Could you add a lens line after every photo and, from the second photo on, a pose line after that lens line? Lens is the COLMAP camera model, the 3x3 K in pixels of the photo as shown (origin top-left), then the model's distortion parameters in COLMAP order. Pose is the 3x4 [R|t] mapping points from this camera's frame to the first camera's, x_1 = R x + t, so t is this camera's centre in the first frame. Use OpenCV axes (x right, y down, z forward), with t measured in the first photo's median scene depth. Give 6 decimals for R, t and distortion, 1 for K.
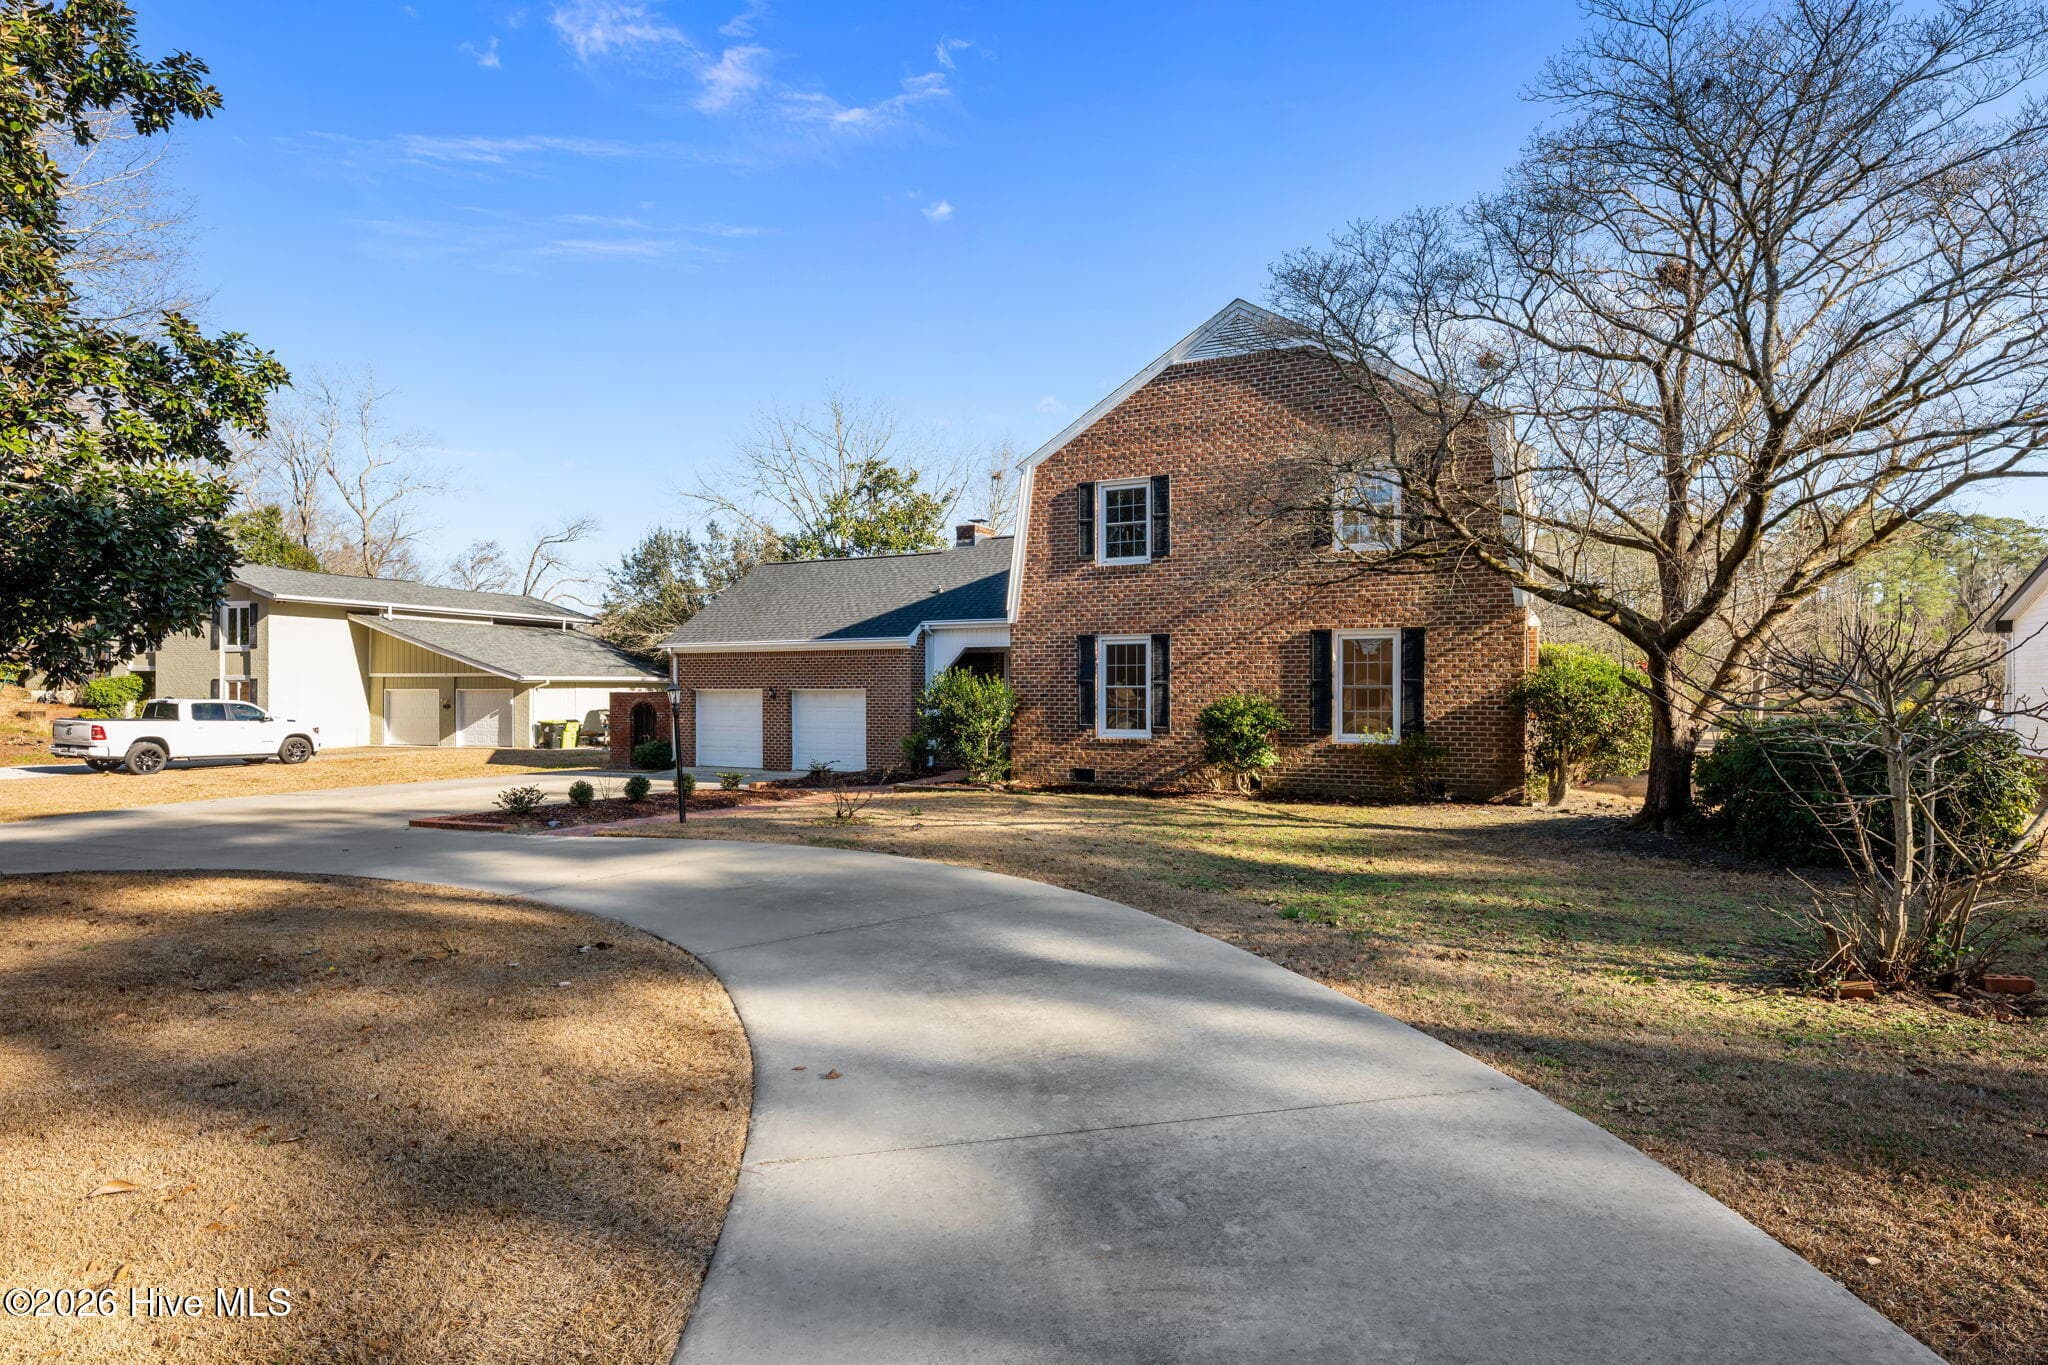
lens RADIAL K [[897.2, 0, 1024.0], [0, 897.2, 682.5], [0, 0, 1]] dist [0.000633, -0.000351]
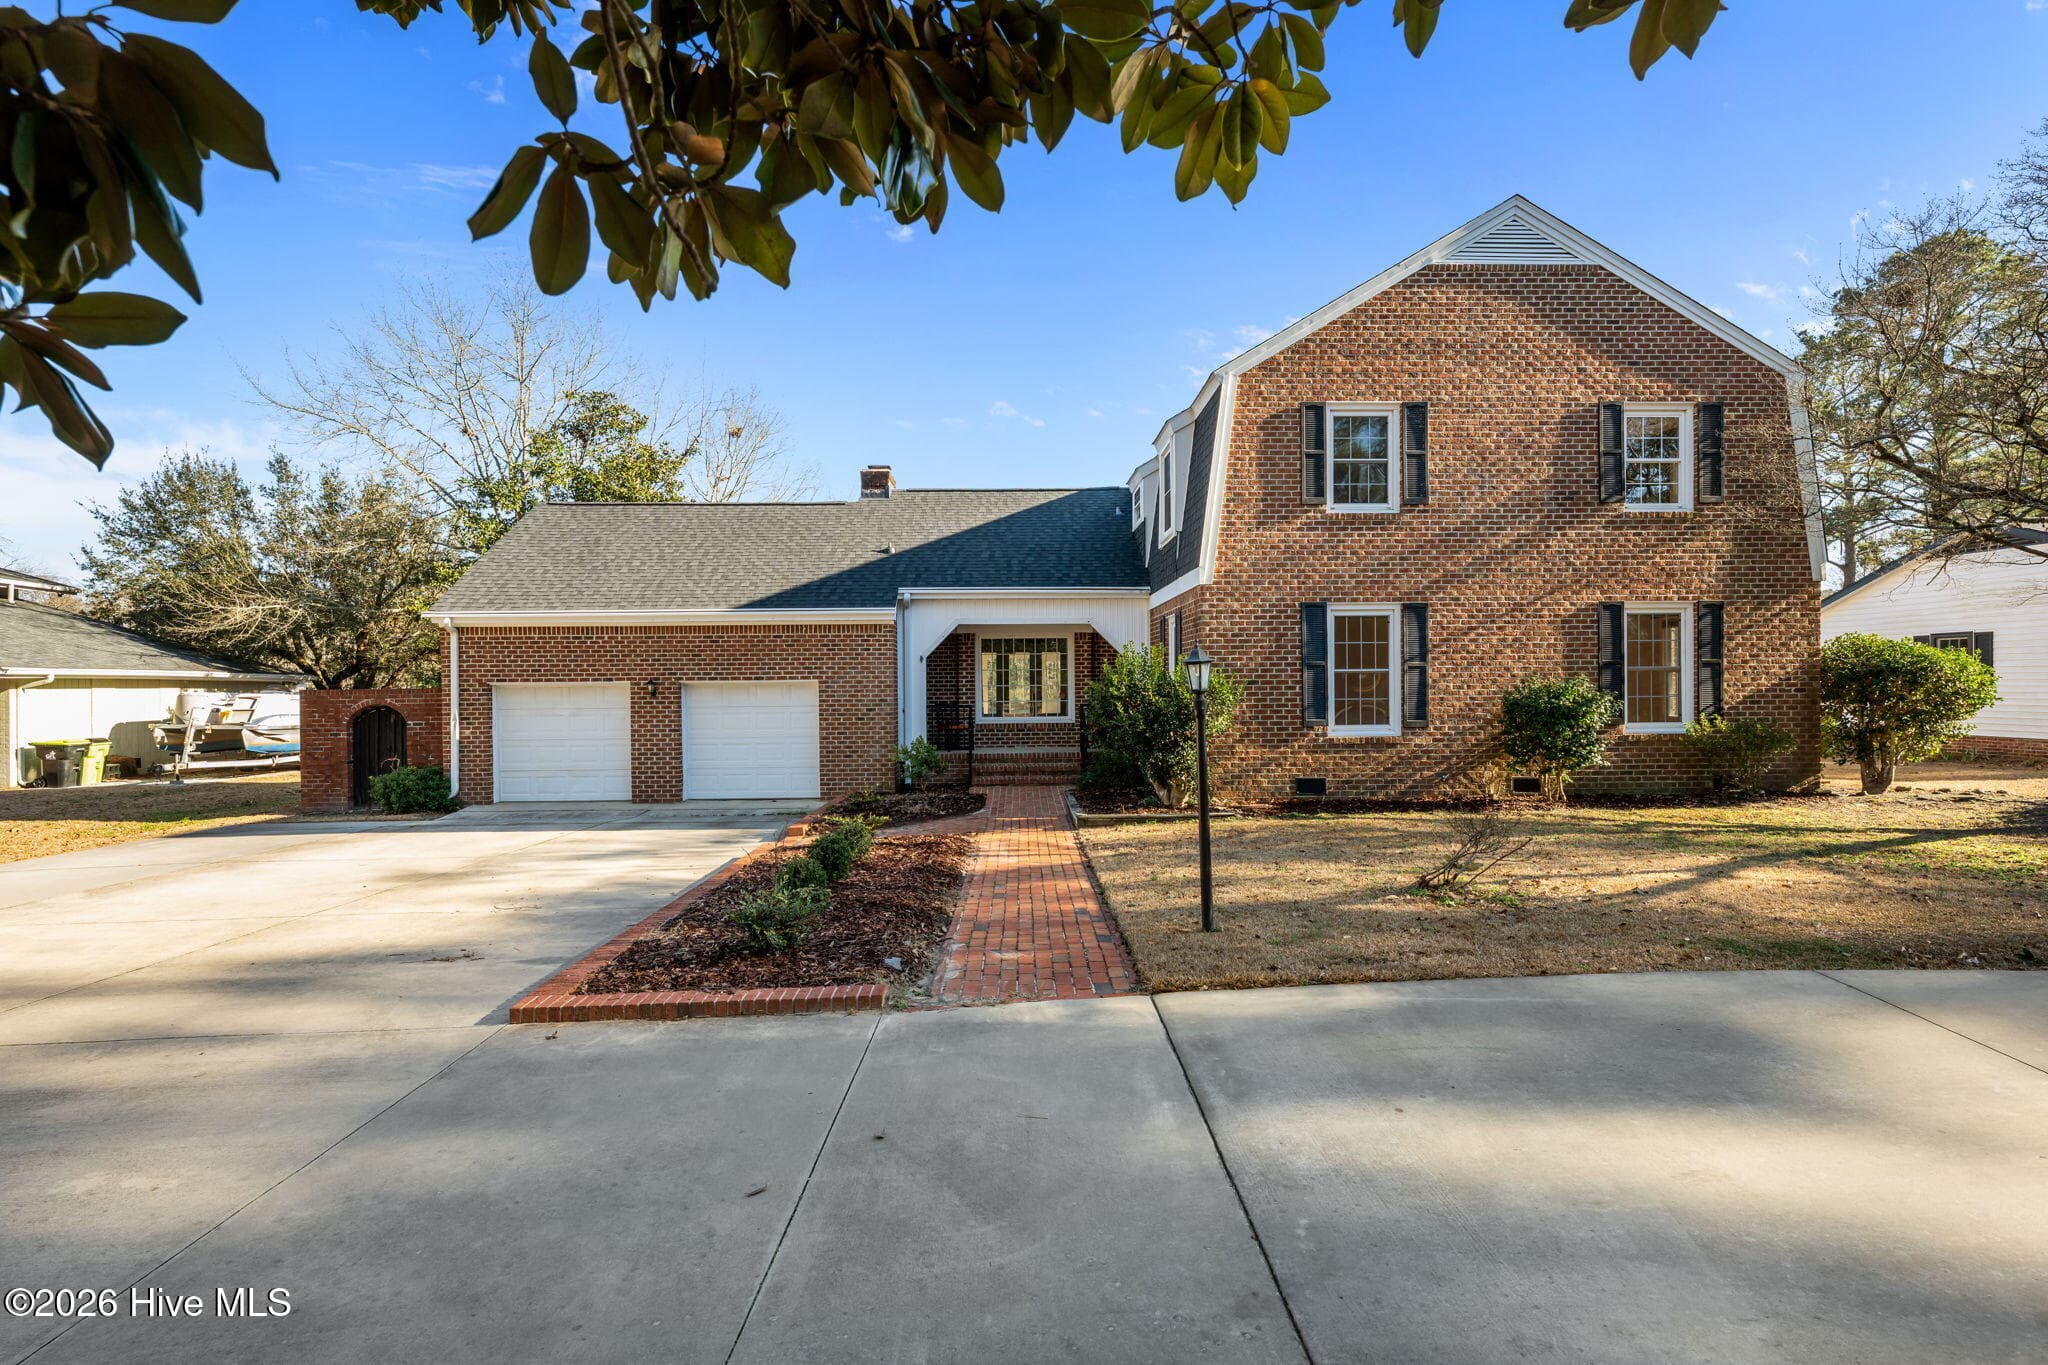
lens RADIAL K [[897.2, 0, 1024.0], [0, 897.2, 682.5], [0, 0, 1]] dist [0.000633, -0.000351]
pose [[0.905044, -0.004767, 0.425291, -0.479854], [0.004765, 0.999988, 0.001069, 0.012923], [-0.425291, 0.001059, 0.905056, 0.417558]]
